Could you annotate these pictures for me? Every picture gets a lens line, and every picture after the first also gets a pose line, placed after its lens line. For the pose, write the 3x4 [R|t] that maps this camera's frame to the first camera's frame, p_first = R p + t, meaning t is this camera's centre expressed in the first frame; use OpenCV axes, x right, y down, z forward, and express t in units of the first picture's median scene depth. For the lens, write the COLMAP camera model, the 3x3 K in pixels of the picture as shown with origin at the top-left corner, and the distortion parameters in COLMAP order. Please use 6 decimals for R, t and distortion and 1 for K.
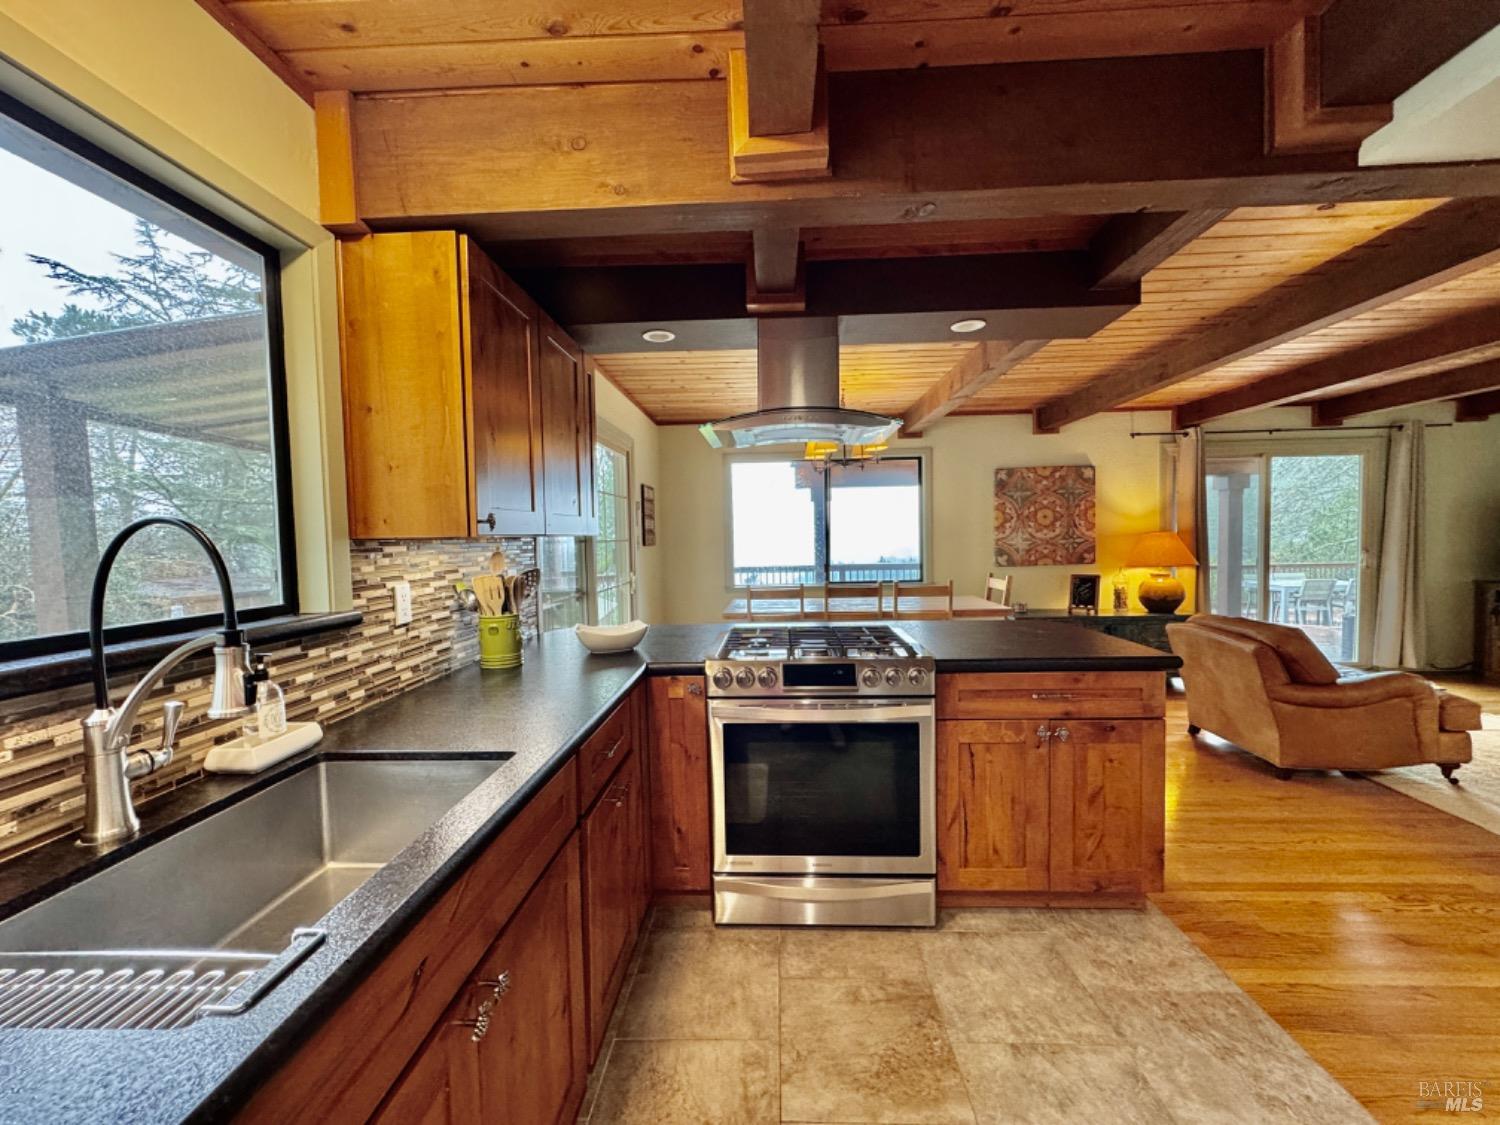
lens RADIAL K [[595.5, 0, 751.0], [0, 595.5, 562.0], [0, 0, 1]] dist [-0.002732, 0.000439]
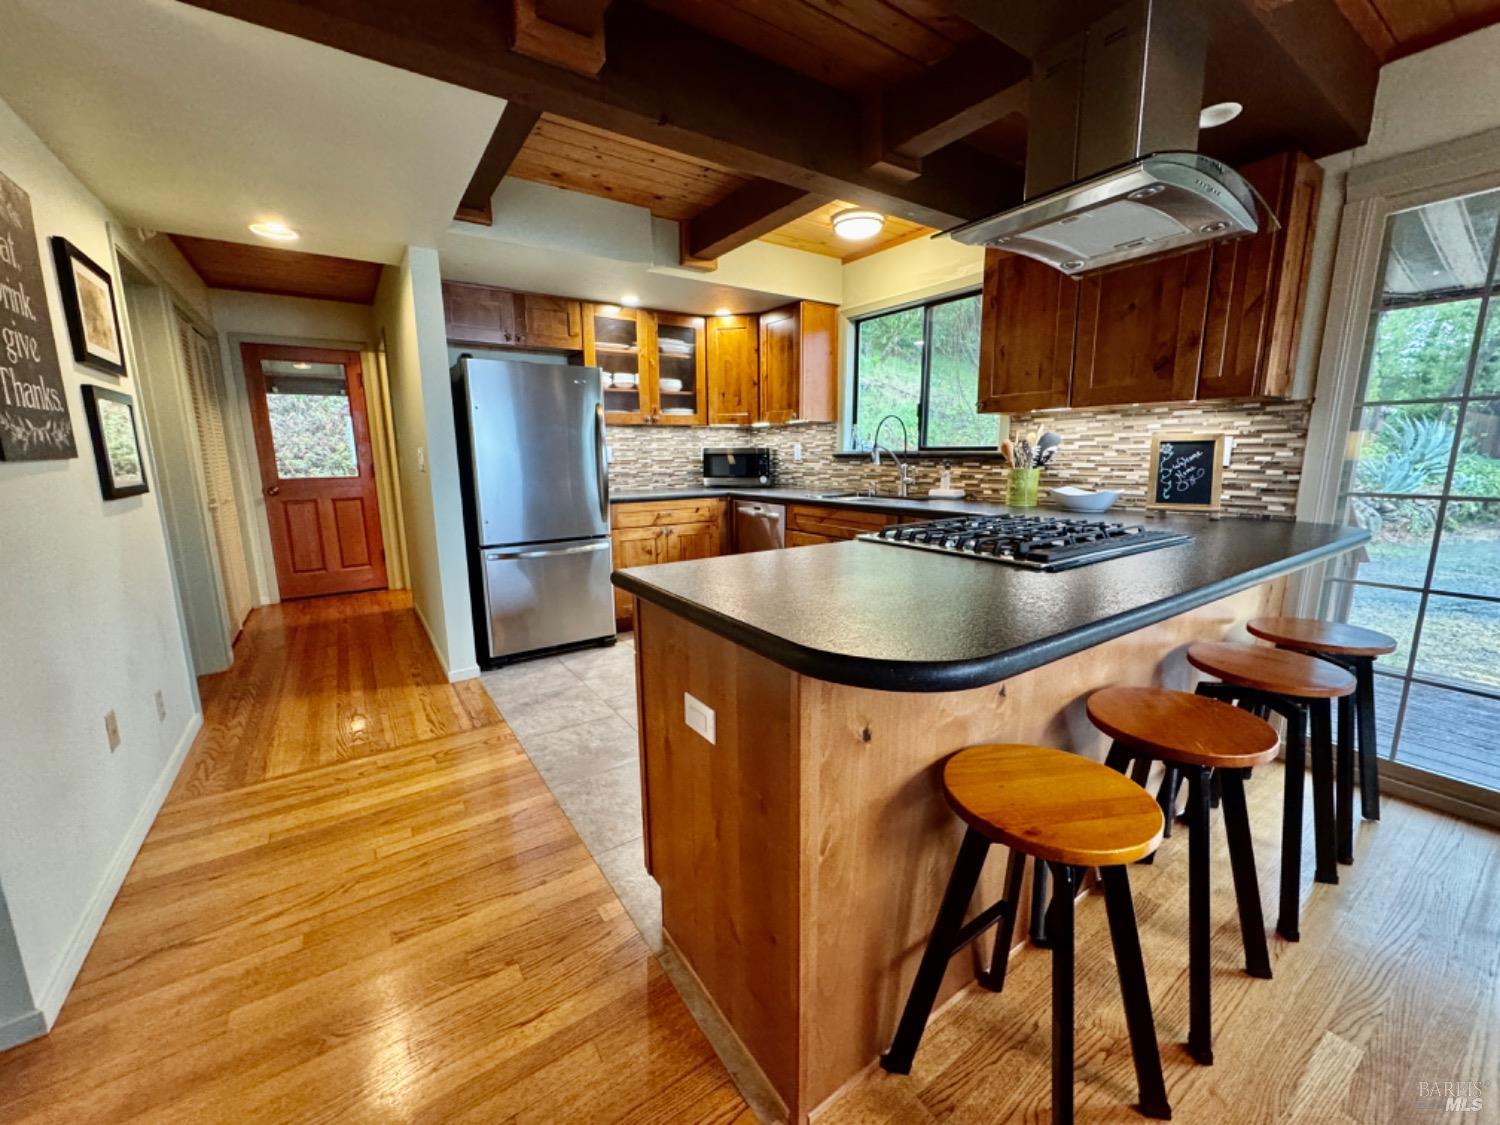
lens RADIAL K [[595.5, 0, 748.4], [0, 595.5, 559.5], [0, 0, 1]] dist [-0.002732, 0.000439]
pose [[-0.800515, 0.135935, -0.583694, 0.976838], [0.001202, 0.974300, 0.225253, -0.014485], [0.599312, 0.179617, -0.780104, 1.601649]]
